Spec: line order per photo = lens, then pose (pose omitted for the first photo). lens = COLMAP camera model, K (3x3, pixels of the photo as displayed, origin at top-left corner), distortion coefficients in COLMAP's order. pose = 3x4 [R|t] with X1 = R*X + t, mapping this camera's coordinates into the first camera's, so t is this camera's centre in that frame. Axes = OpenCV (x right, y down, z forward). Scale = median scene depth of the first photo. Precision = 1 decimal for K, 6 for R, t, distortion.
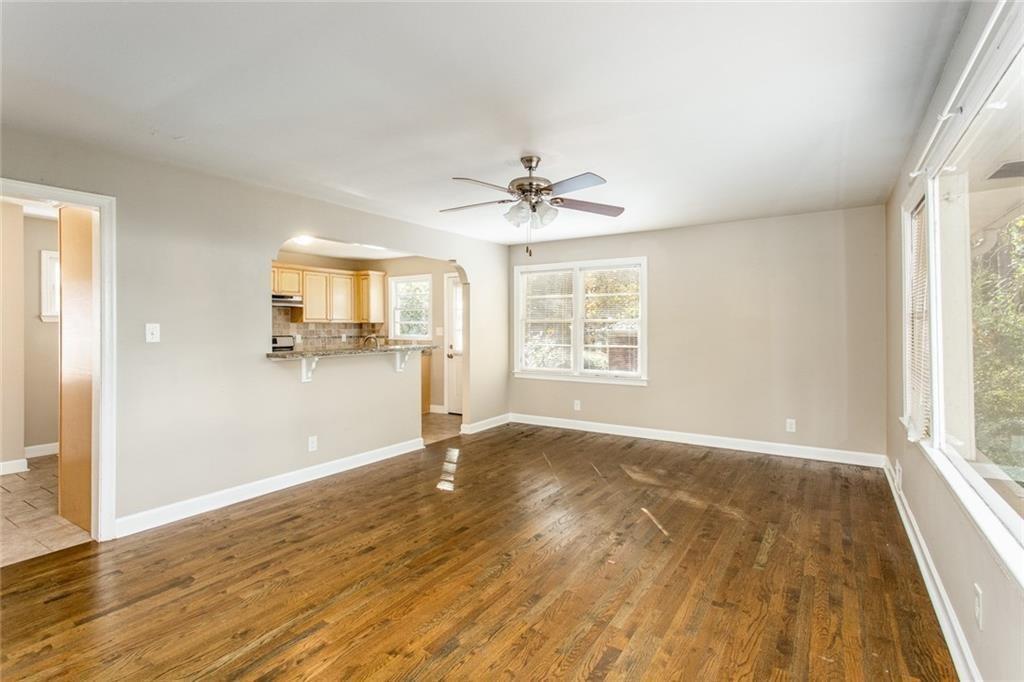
lens RADIAL K [[493.3, 0, 508.1], [0, 493.3, 330.0], [0, 0, 1]] dist [-0.010942, -0.000297]
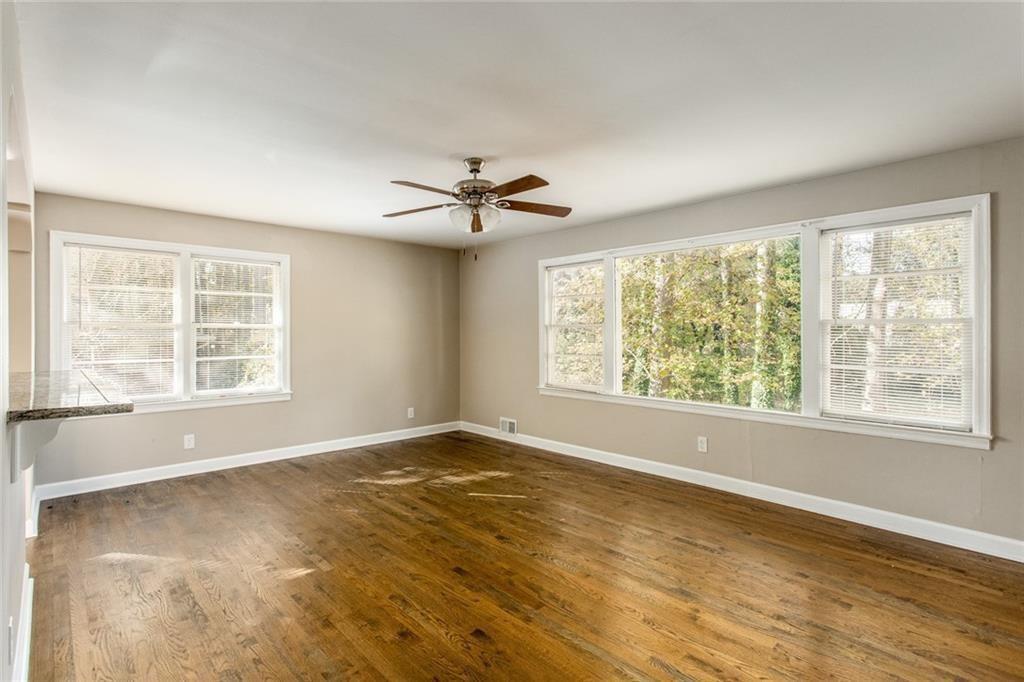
lens RADIAL K [[502.3, 0, 511.1], [0, 502.3, 331.4], [0, 0, 1]] dist [0.004856, 0.000743]
pose [[0.236427, 0.000975, 0.971649, -0.848501], [0.009327, 0.999951, -0.003273, -0.005881], [-0.971605, 0.009837, 0.236406, 0.648981]]
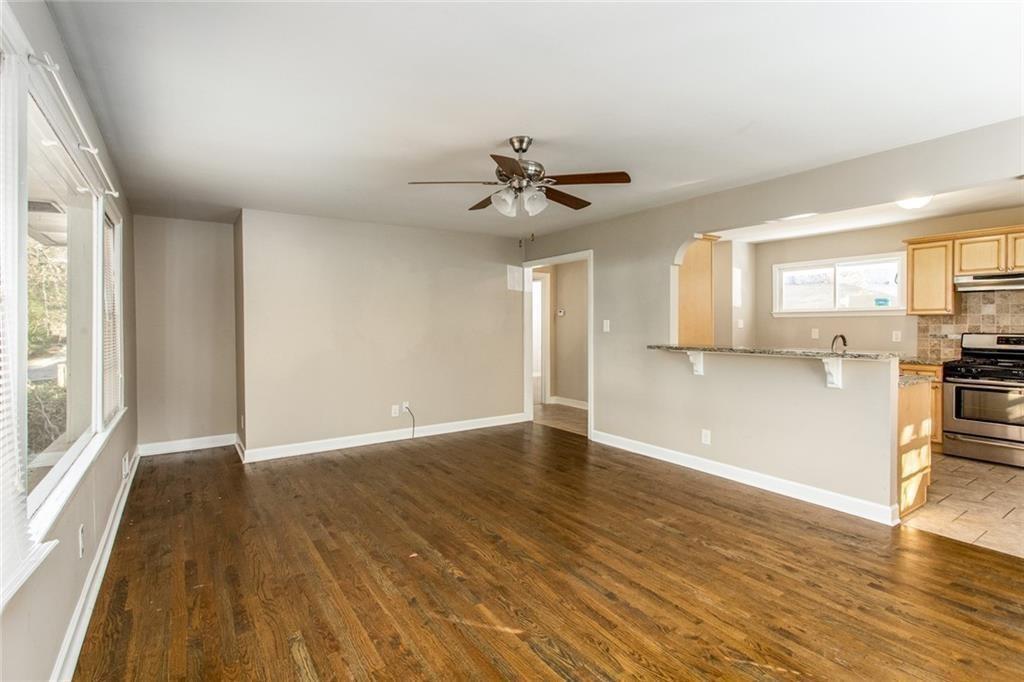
lens RADIAL K [[484.0, 0, 512.4], [0, 484.0, 332.4], [0, 0, 1]] dist [-0.001877, 0.000017]
pose [[-0.374170, 0.025130, -0.927019, 0.833588], [-0.000490, 0.999627, 0.027296, -0.015200], [0.927360, 0.010667, -0.374018, 1.235674]]
